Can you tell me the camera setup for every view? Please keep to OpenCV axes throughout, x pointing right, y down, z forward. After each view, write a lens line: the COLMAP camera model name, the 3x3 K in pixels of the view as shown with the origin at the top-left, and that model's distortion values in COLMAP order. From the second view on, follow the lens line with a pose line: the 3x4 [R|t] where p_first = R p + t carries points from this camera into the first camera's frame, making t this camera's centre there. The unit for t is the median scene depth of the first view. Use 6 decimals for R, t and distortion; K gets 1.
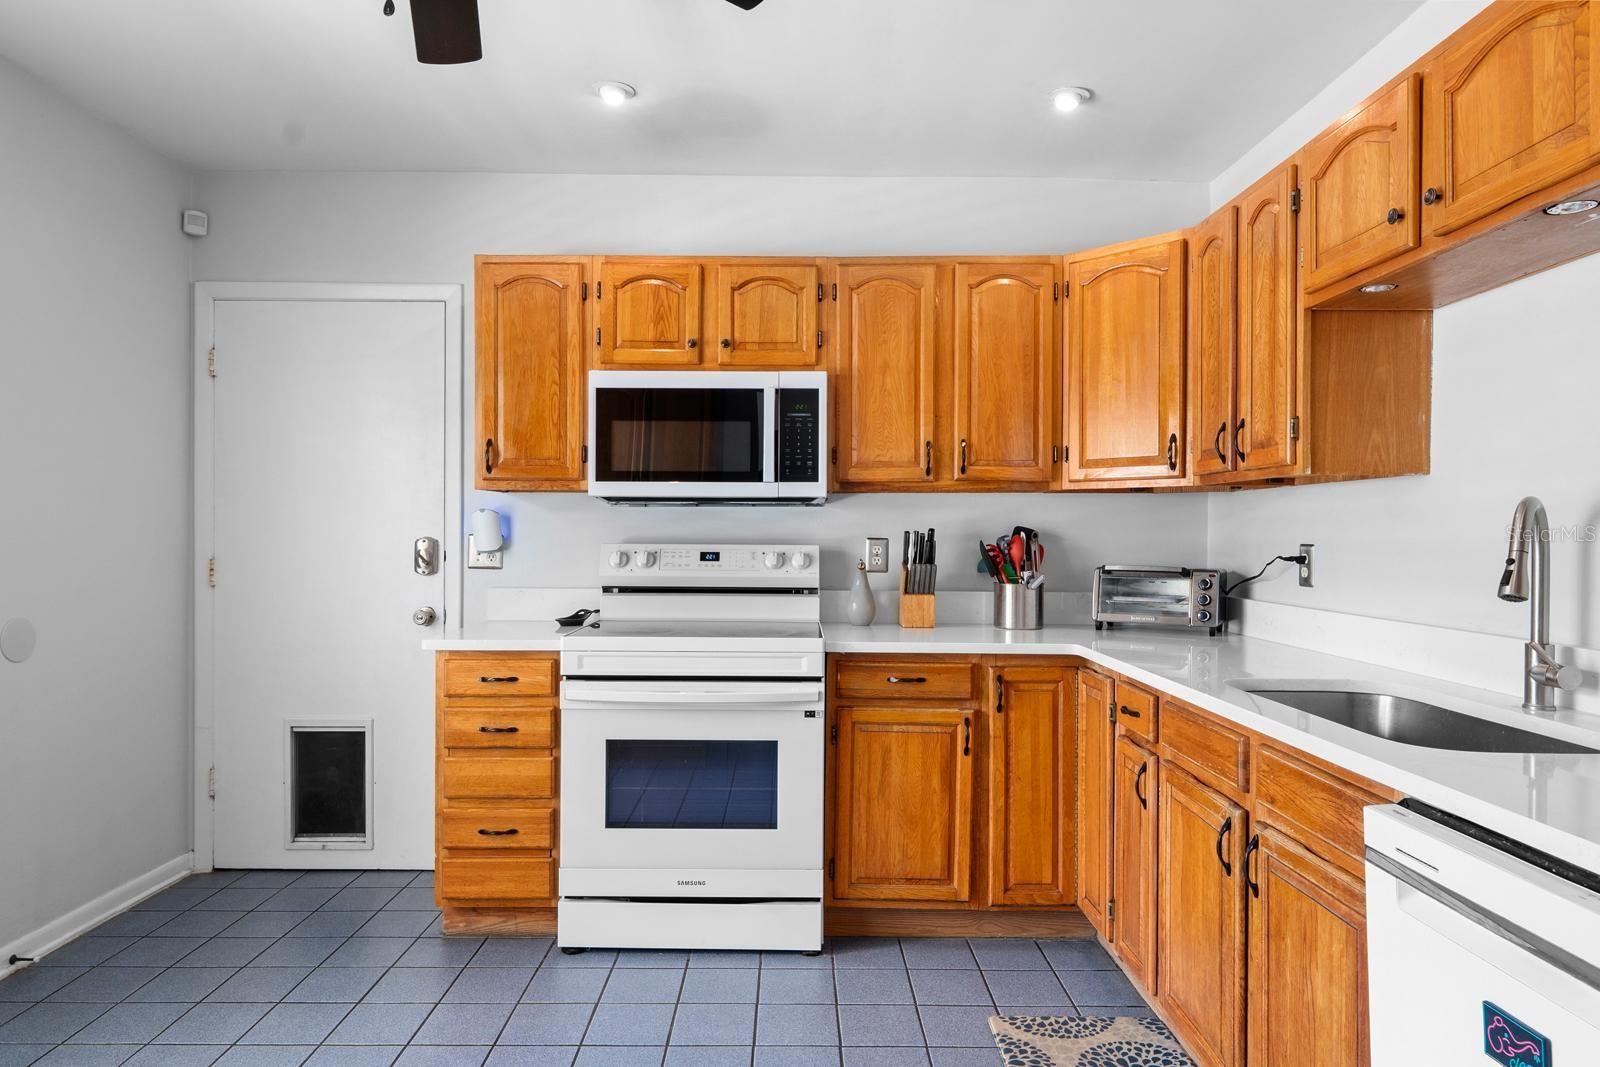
lens RADIAL K [[996.1, 0, 800.0], [0, 996.1, 533.5], [0, 0, 1]] dist [-0.000906, 0.000056]
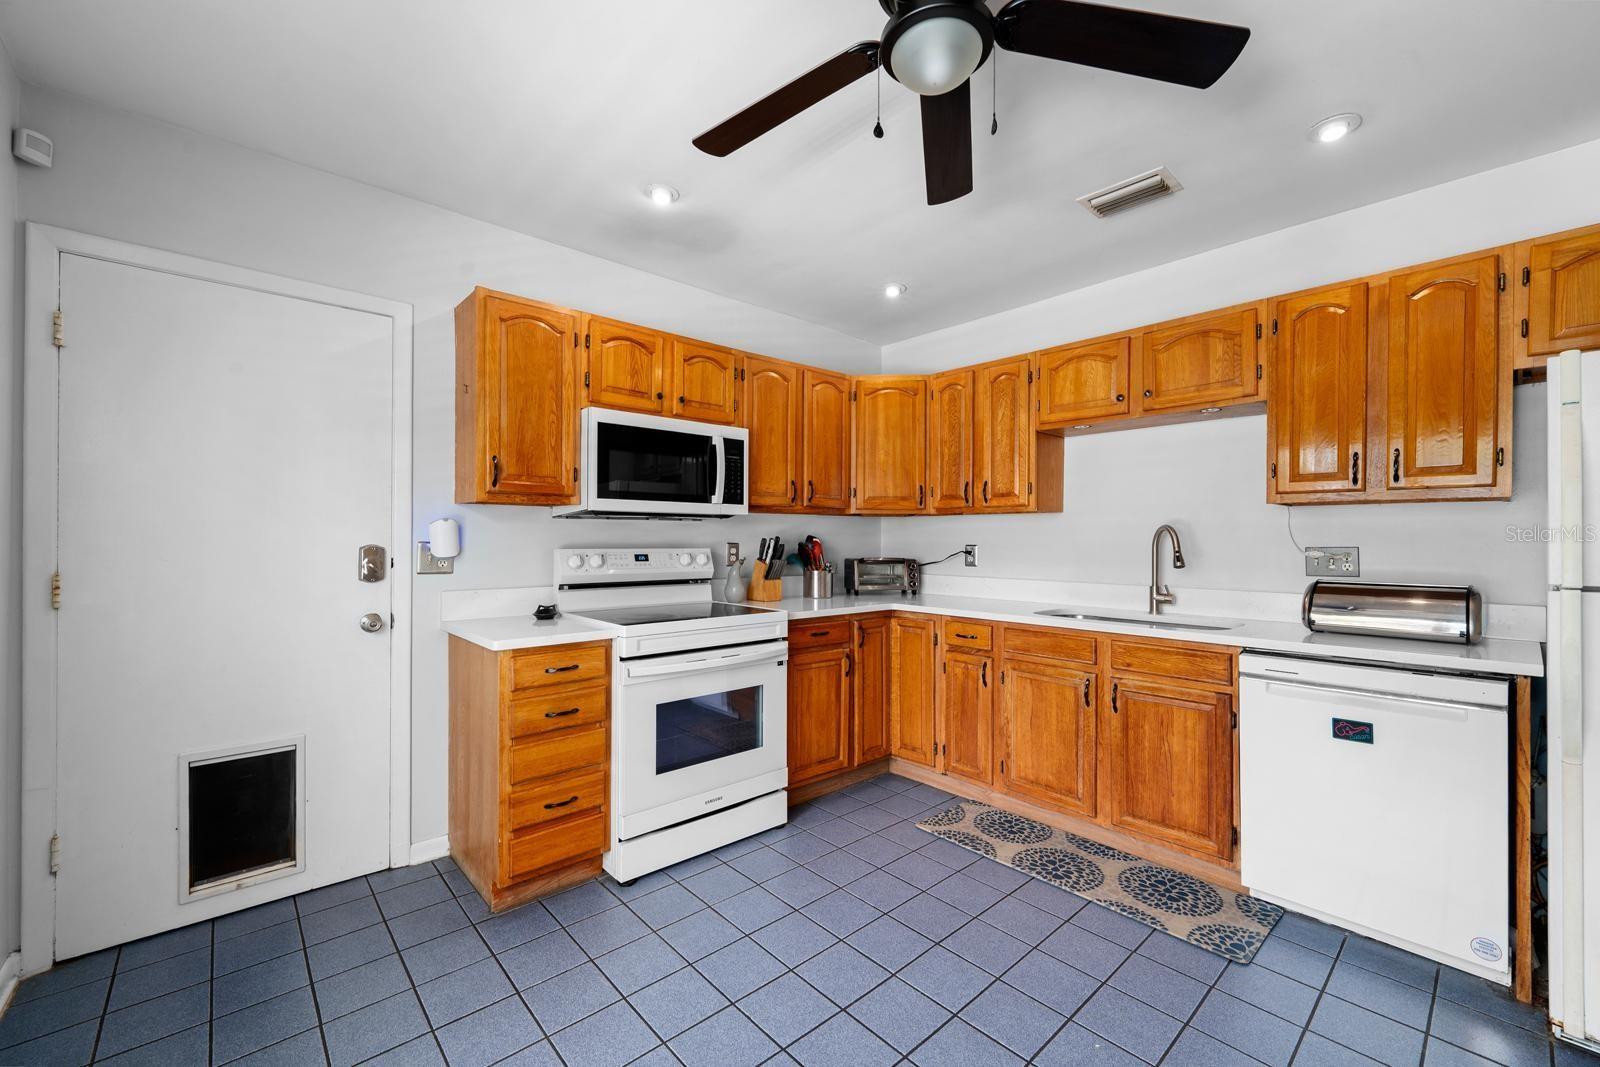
lens RADIAL K [[655.7, 0, 800.0], [0, 655.7, 533.5], [0, 0, 1]] dist [-0.001075, 0.000085]
pose [[0.743808, 0.003165, 0.668385, -0.557361], [0.000548, 0.999986, -0.005344, -0.004594], [-0.668393, 0.004342, 0.743796, 0.235957]]
